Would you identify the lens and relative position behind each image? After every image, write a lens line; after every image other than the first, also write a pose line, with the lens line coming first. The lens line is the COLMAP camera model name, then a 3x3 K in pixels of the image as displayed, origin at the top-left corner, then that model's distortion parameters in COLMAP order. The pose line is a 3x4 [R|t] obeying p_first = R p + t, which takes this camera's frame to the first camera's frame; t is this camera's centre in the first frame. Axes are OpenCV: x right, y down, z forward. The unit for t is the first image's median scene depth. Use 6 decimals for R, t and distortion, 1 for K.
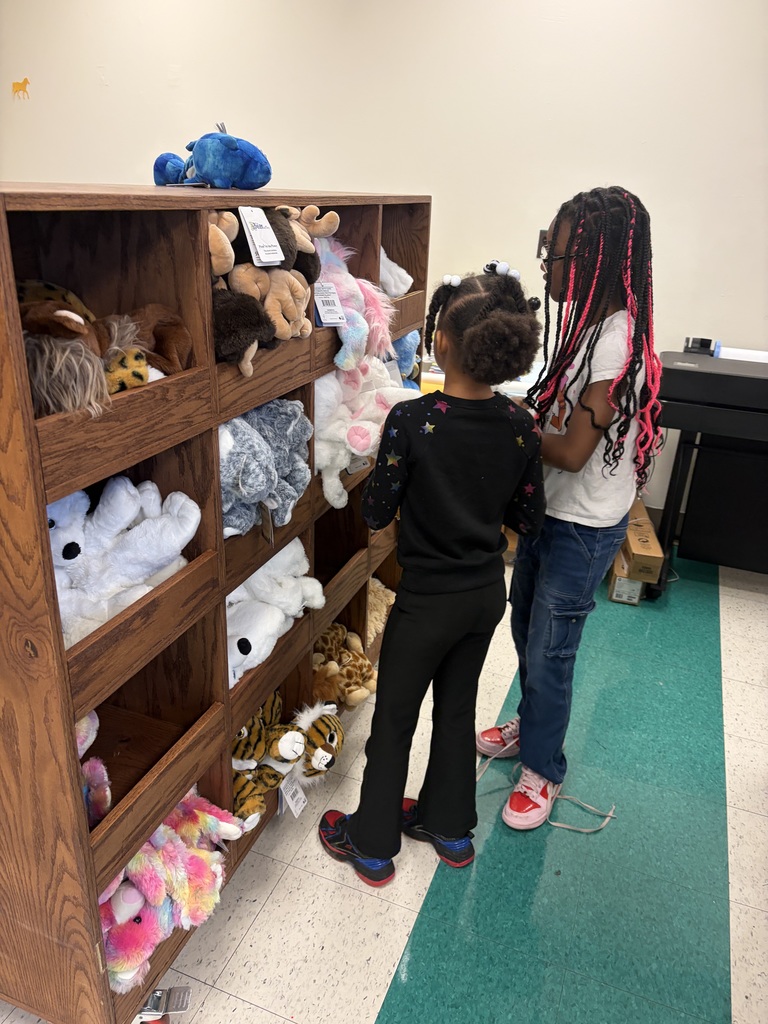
lens RADIAL K [[775.6, 0, 380.6], [0, 775.6, 509.3], [0, 0, 1]] dist [0.024892, -0.037453]
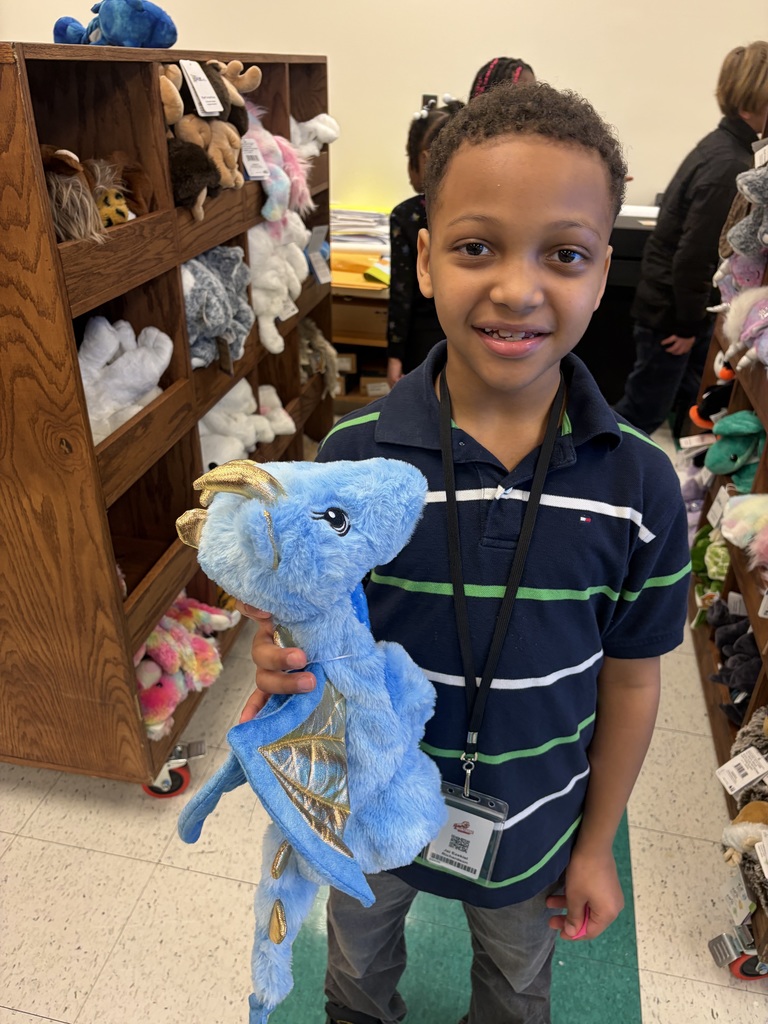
lens RADIAL K [[775.6, 0, 385.0], [0, 775.6, 515.9], [0, 0, 1]] dist [0.024892, -0.037453]
pose [[0.986057, -0.097934, 0.134536, -0.104920], [0.078817, 0.986906, 0.140727, 0.124753], [-0.146557, -0.128161, 0.980865, -0.229098]]
